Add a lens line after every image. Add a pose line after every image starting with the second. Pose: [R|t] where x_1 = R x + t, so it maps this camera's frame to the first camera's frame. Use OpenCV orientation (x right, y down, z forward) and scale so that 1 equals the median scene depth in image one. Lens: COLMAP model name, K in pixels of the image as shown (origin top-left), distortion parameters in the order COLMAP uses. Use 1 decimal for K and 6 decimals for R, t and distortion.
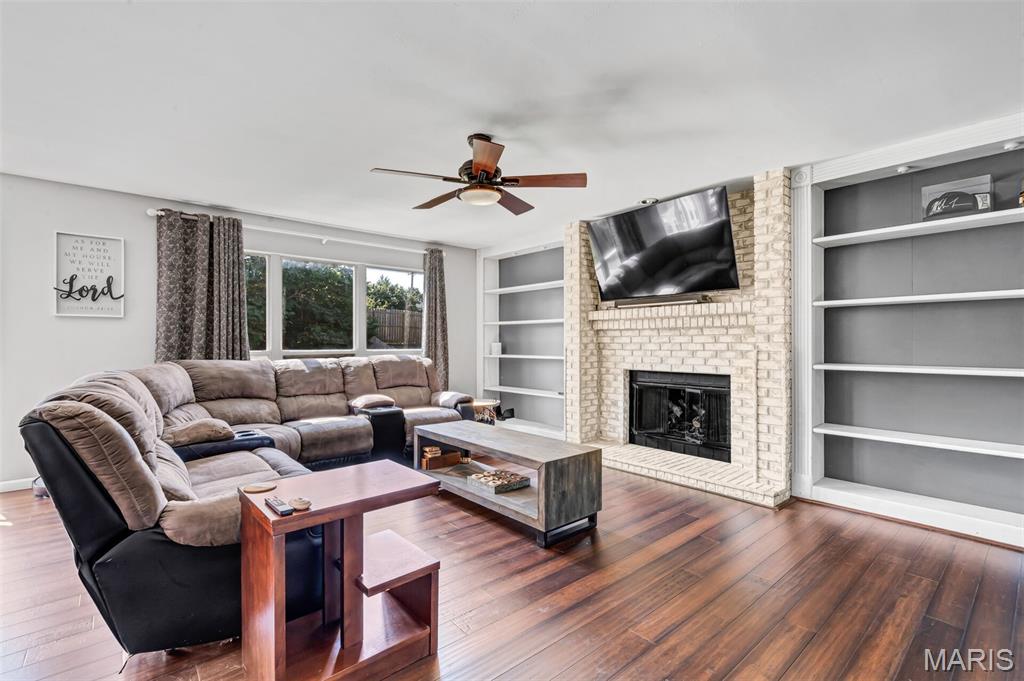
lens RADIAL K [[469.2, 0, 510.7], [0, 469.2, 339.9], [0, 0, 1]] dist [-0.005228, 0.001797]
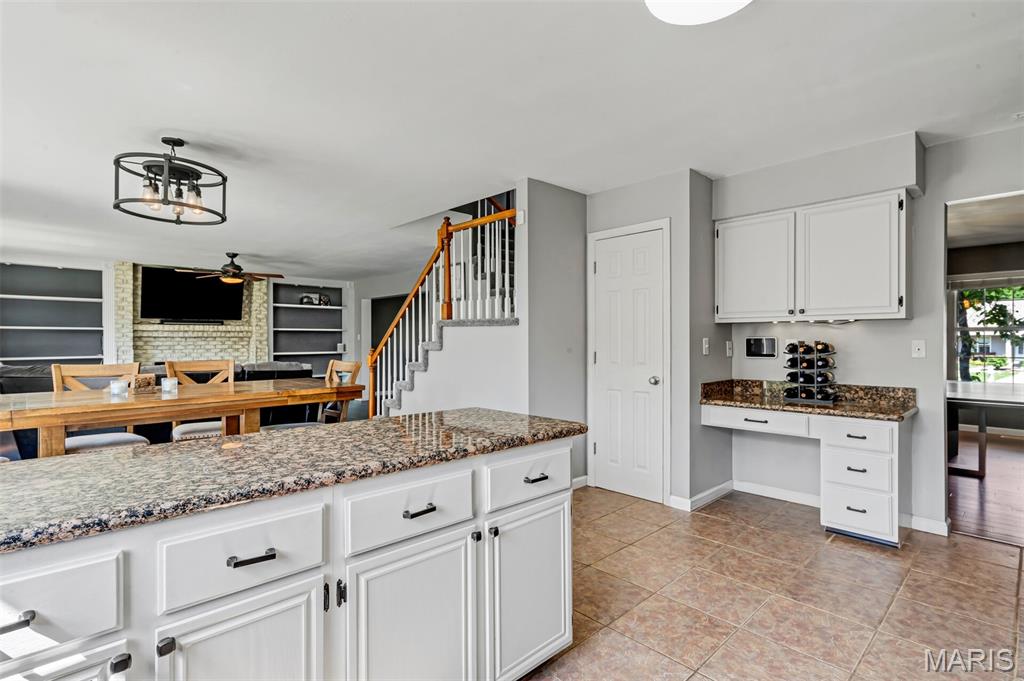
lens RADIAL K [[497.5, 0, 508.9], [0, 497.5, 340.7], [0, 0, 1]] dist [0.002845, -0.000312]
pose [[-0.064763, 0.002428, 0.997898, -1.718122], [0.002191, 0.999995, -0.002291, -0.003339], [-0.997898, 0.002038, -0.064768, -0.094363]]
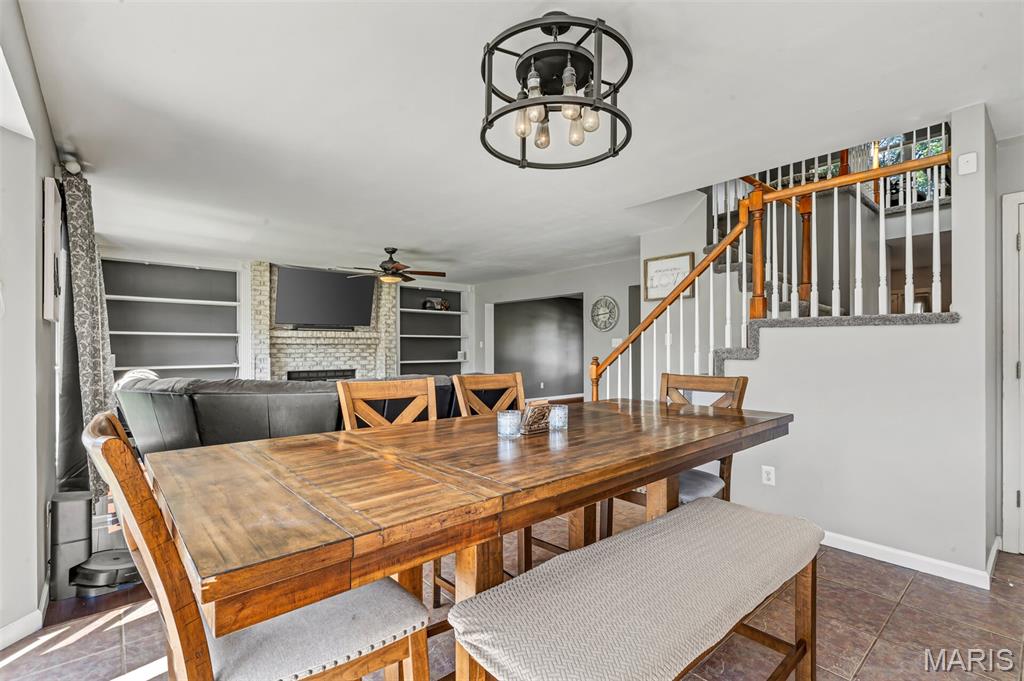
lens RADIAL K [[469.2, 0, 511.3], [0, 469.2, 347.3], [0, 0, 1]] dist [-0.005228, 0.001797]
pose [[-0.020181, 0.005907, 0.999779, -1.394865], [0.003023, 0.999978, -0.005847, -0.001504], [-0.999792, 0.002905, -0.020198, 0.378373]]
